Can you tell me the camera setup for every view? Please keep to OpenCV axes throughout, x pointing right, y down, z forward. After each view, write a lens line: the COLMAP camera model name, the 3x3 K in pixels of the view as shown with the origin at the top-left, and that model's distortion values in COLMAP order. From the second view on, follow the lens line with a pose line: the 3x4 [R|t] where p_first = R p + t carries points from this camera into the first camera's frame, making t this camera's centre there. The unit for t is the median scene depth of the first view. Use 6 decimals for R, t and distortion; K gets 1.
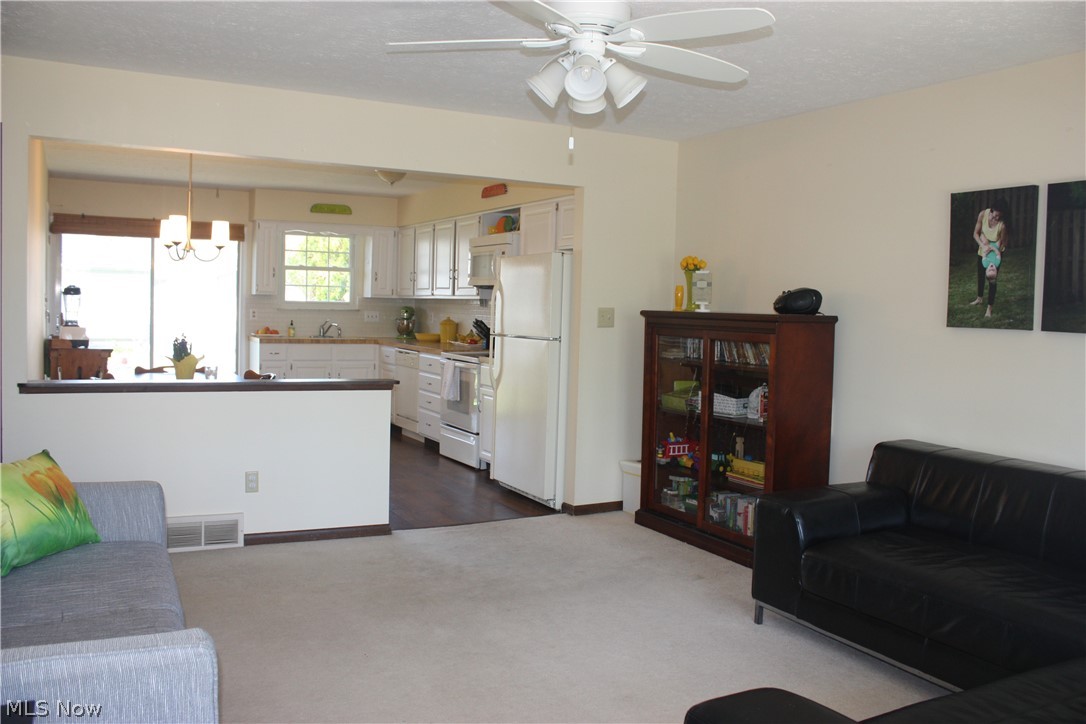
lens RADIAL K [[940.8, 0, 542.6], [0, 940.8, 347.7], [0, 0, 1]] dist [-0.154872, 0.117896]
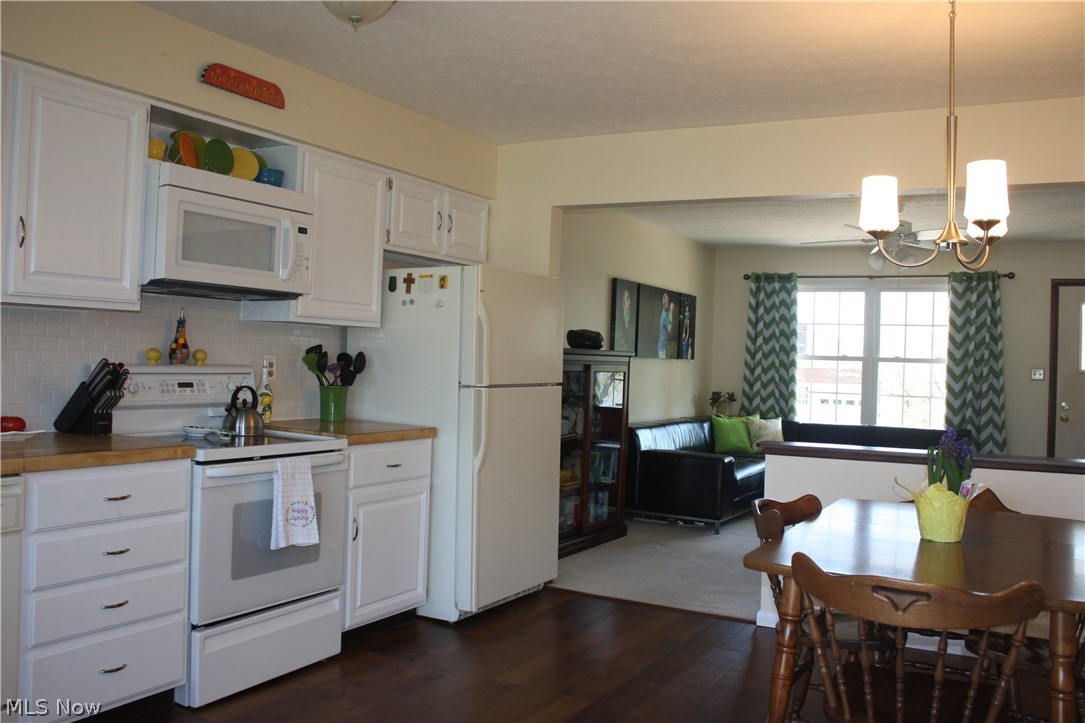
lens RADIAL K [[940.0, 0, 542.1], [0, 940.0, 347.2], [0, 0, 1]] dist [-0.154872, 0.117896]
pose [[-0.550187, -0.036299, 0.834252, -0.420113], [-0.009573, 0.999263, 0.037165, -0.044750], [-0.834987, 0.012461, -0.550129, 0.912602]]
